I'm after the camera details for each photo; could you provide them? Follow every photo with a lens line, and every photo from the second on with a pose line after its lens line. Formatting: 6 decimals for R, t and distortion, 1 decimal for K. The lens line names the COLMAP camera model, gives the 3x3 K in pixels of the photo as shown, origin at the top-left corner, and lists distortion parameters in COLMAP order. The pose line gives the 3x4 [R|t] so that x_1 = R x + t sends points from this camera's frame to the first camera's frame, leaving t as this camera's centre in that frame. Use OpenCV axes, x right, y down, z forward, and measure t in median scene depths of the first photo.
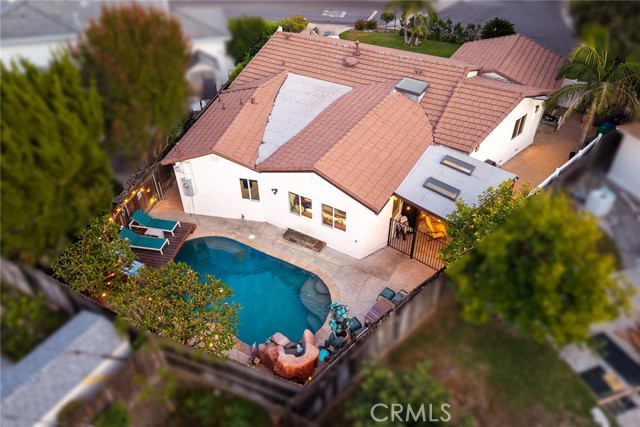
lens RADIAL K [[485.9, 0, 324.8], [0, 485.9, 181.5], [0, 0, 1]] dist [0.035648, -0.006629]
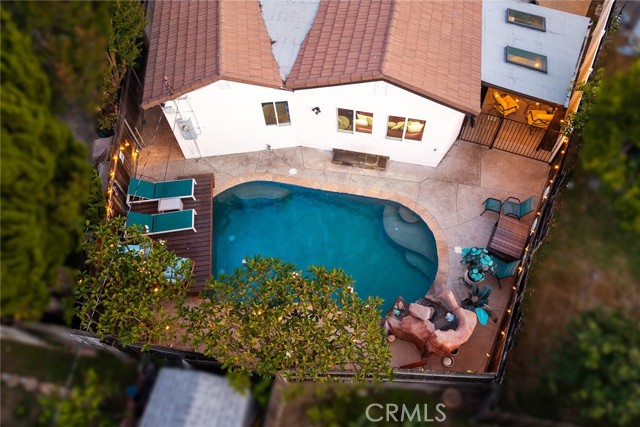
lens RADIAL K [[483.9, 0, 341.1], [0, 483.9, 181.5], [0, 0, 1]] dist [0.091109, -0.139601]
pose [[0.945823, -0.267960, 0.183346, -0.229194], [0.188527, 0.912997, 0.361794, -0.140088], [-0.264341, -0.307627, 0.914051, 0.276566]]
